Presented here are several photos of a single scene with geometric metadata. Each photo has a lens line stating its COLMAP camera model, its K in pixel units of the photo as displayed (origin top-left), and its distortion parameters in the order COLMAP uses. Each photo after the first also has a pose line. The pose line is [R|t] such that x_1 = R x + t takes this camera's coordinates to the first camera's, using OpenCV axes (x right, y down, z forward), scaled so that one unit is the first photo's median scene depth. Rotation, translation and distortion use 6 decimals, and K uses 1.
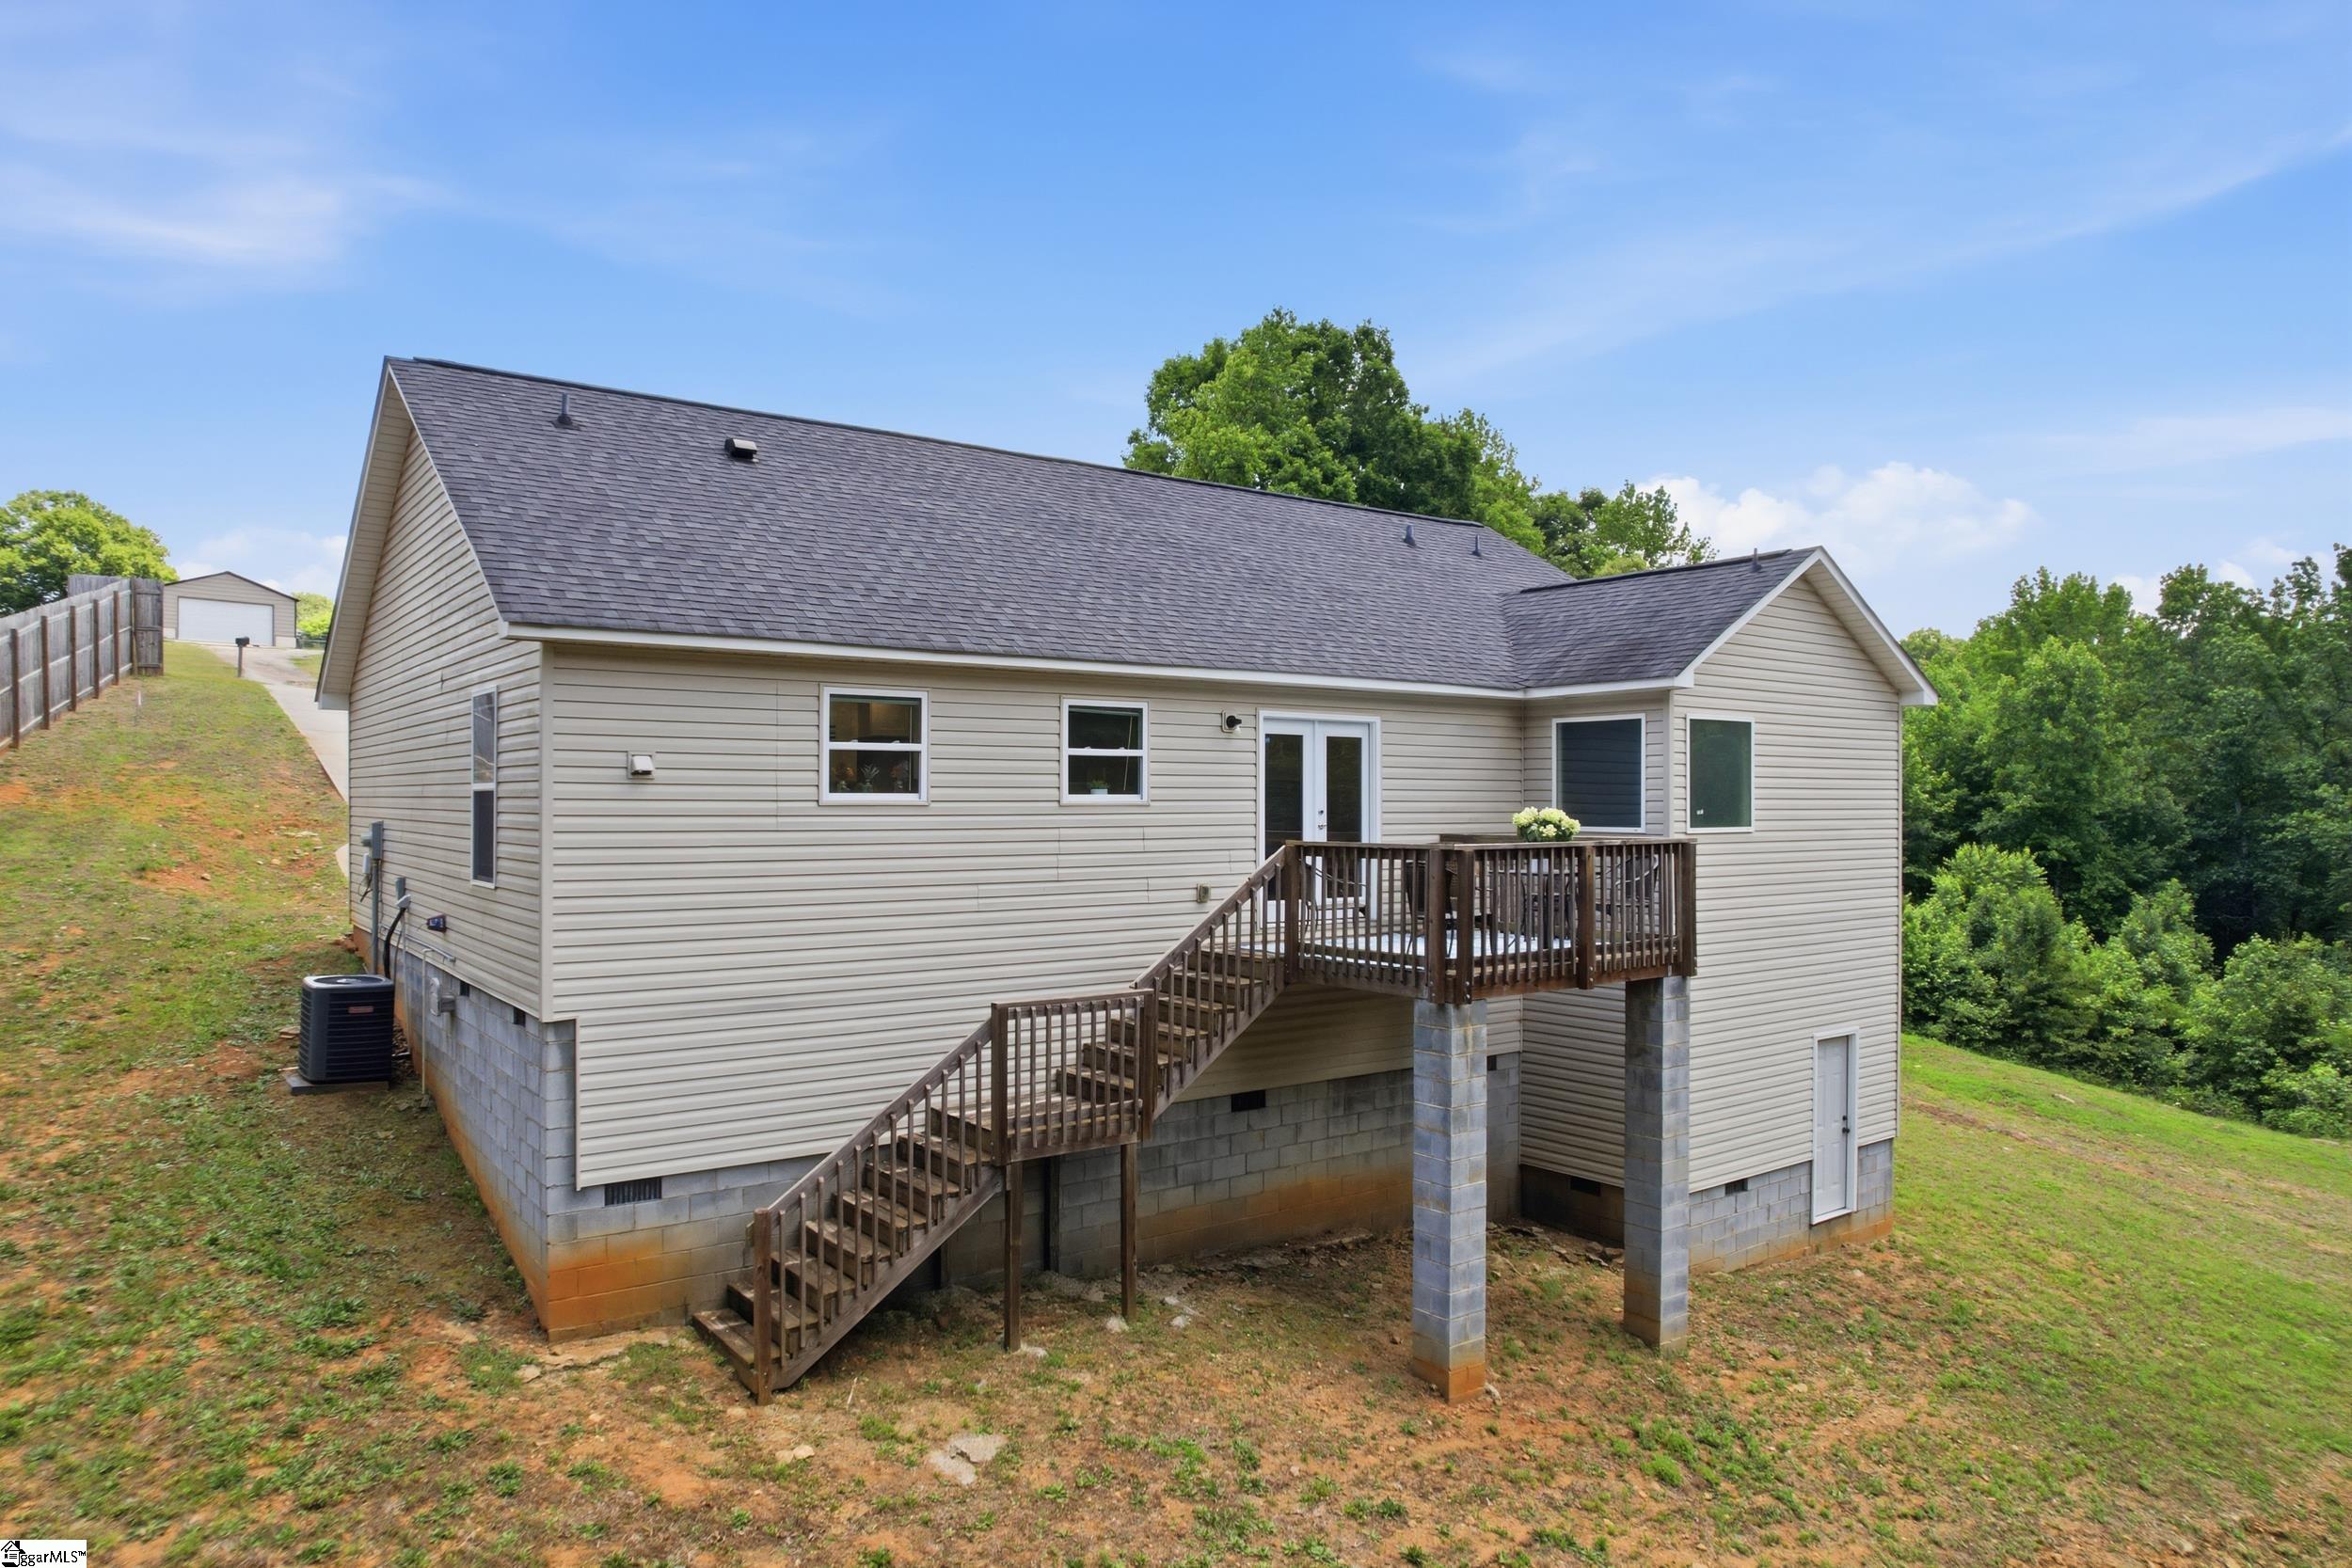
lens RADIAL K [[1367.6, 0, 1174.2], [0, 1367.6, 799.1], [0, 0, 1]] dist [-0.051429, 0.019831]
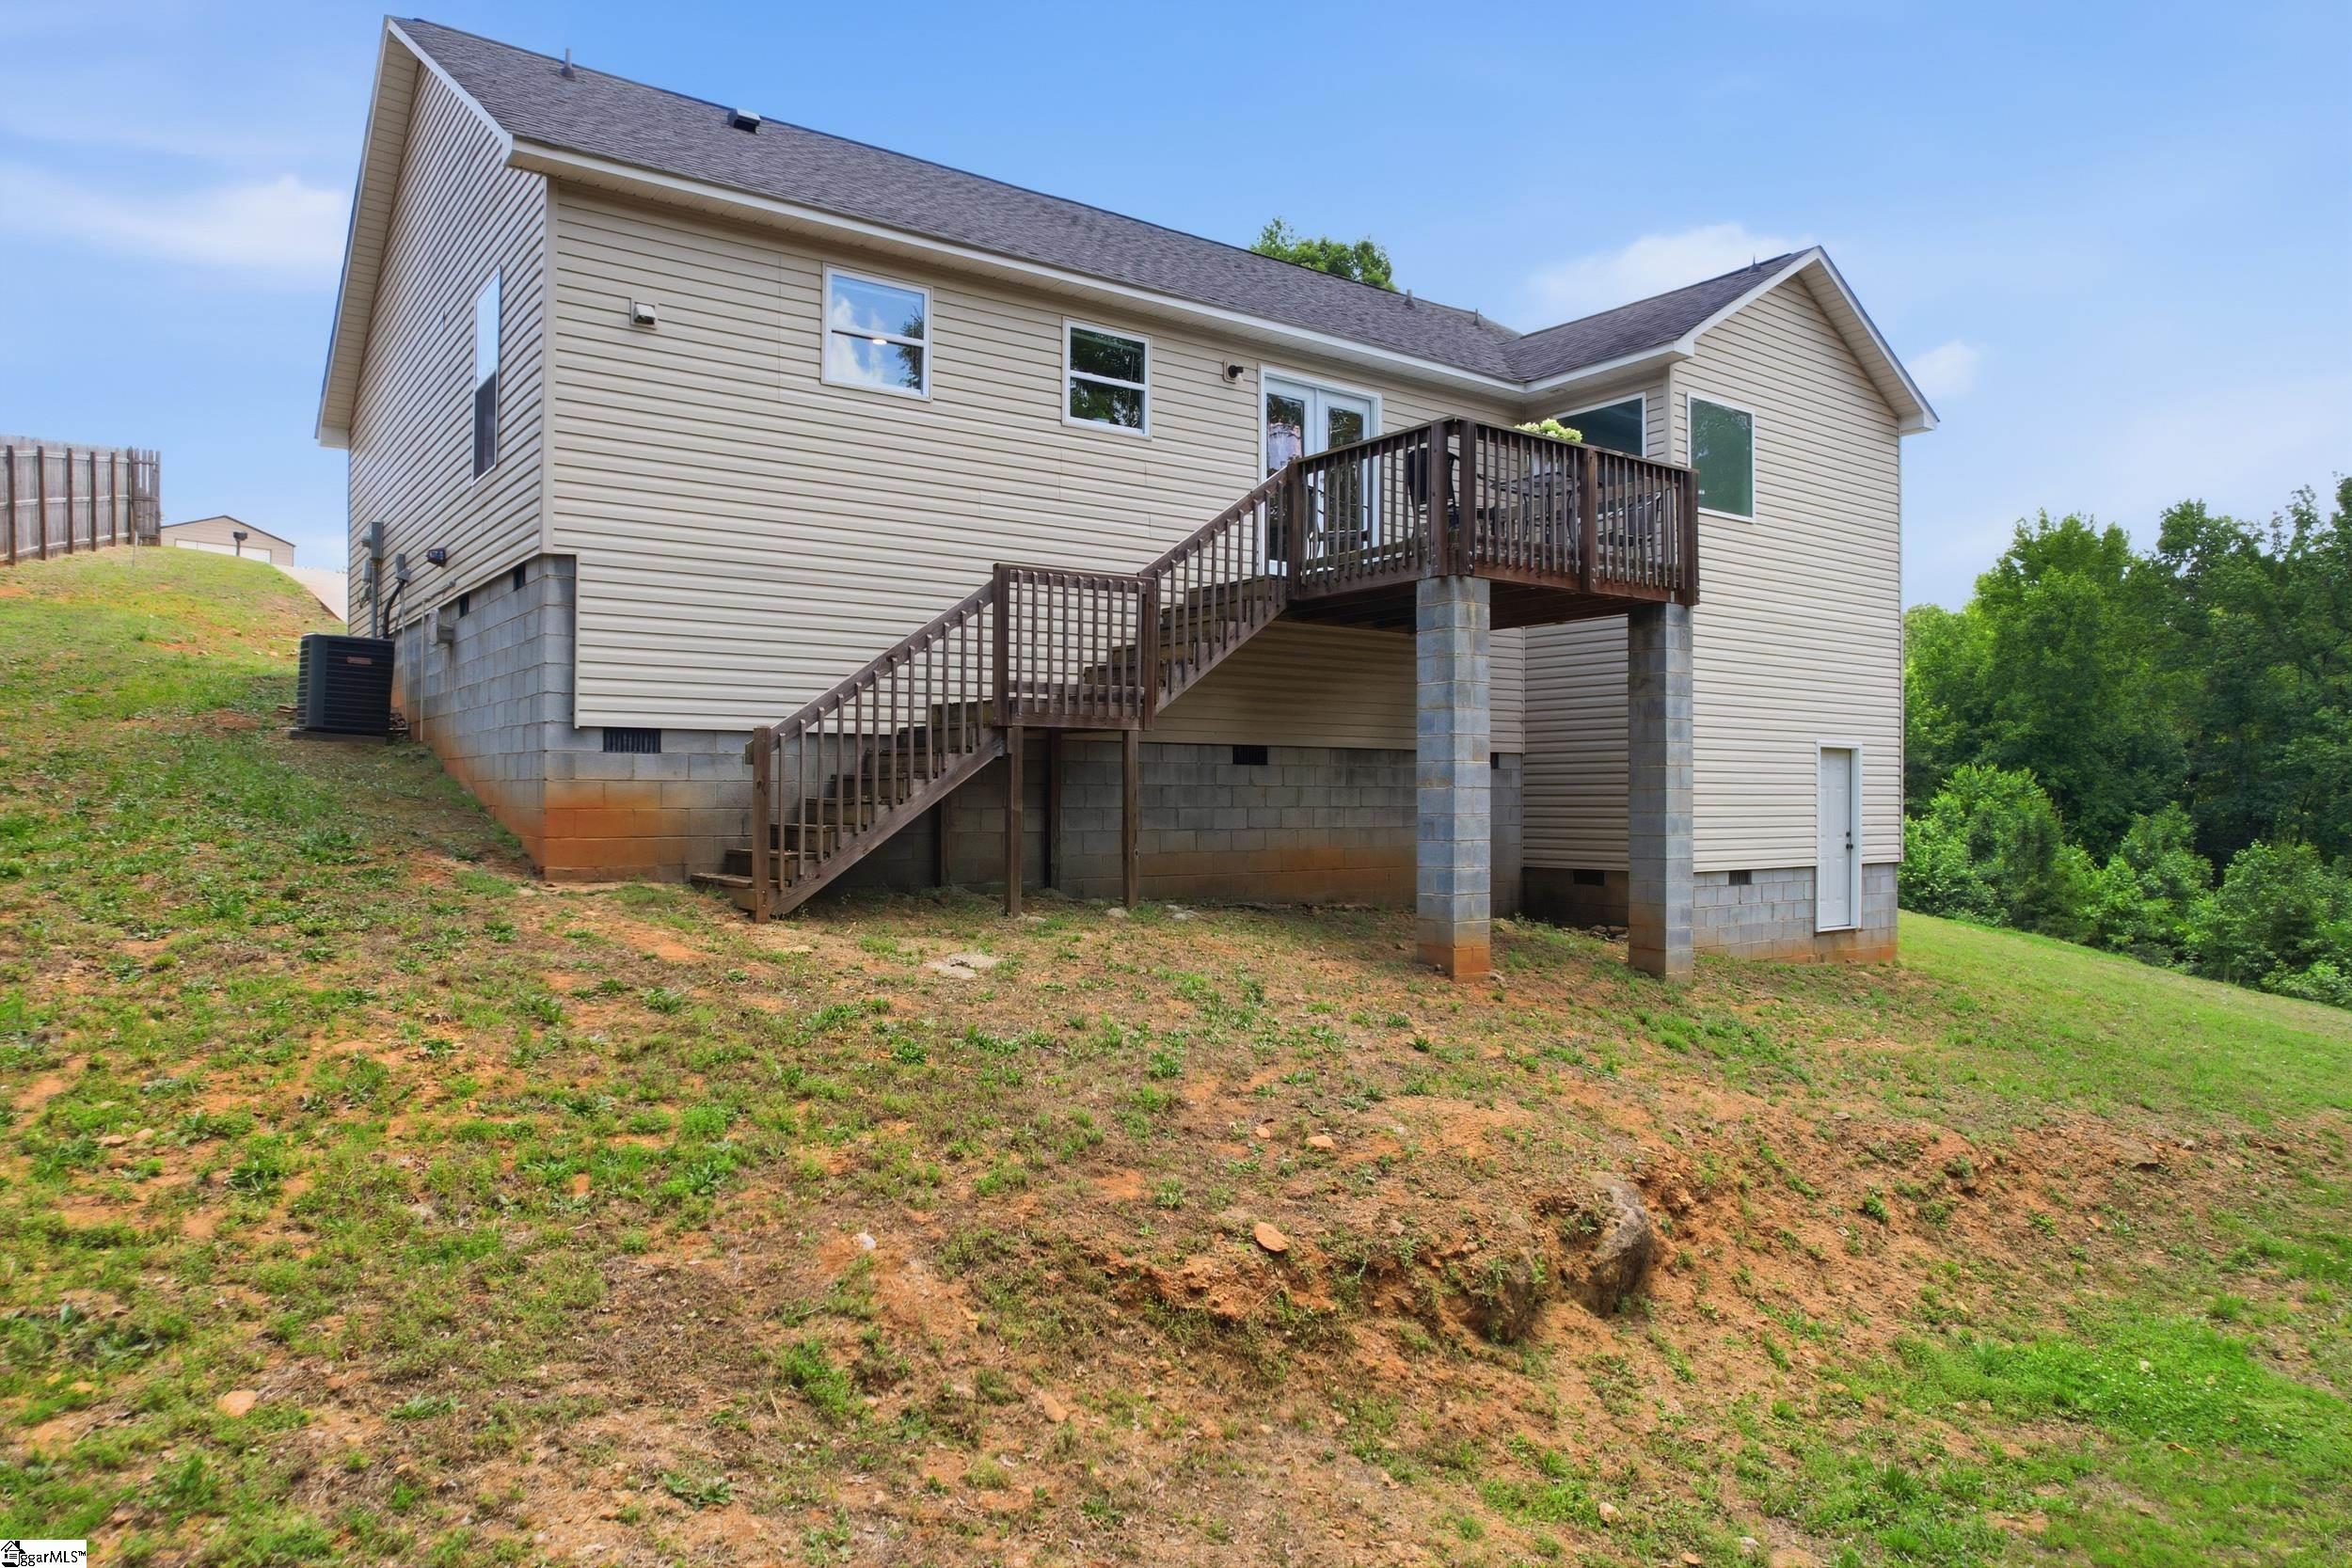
lens RADIAL K [[1369.3, 0, 1176.0], [0, 1369.3, 784.0], [0, 0, 1]] dist [-0.051338, 0.019784]
pose [[0.999998, 0.000204, 0.002102, -0.001811], [-0.000205, 1.000000, 0.000233, 0.232034], [-0.002102, -0.000234, 0.999998, 0.001246]]
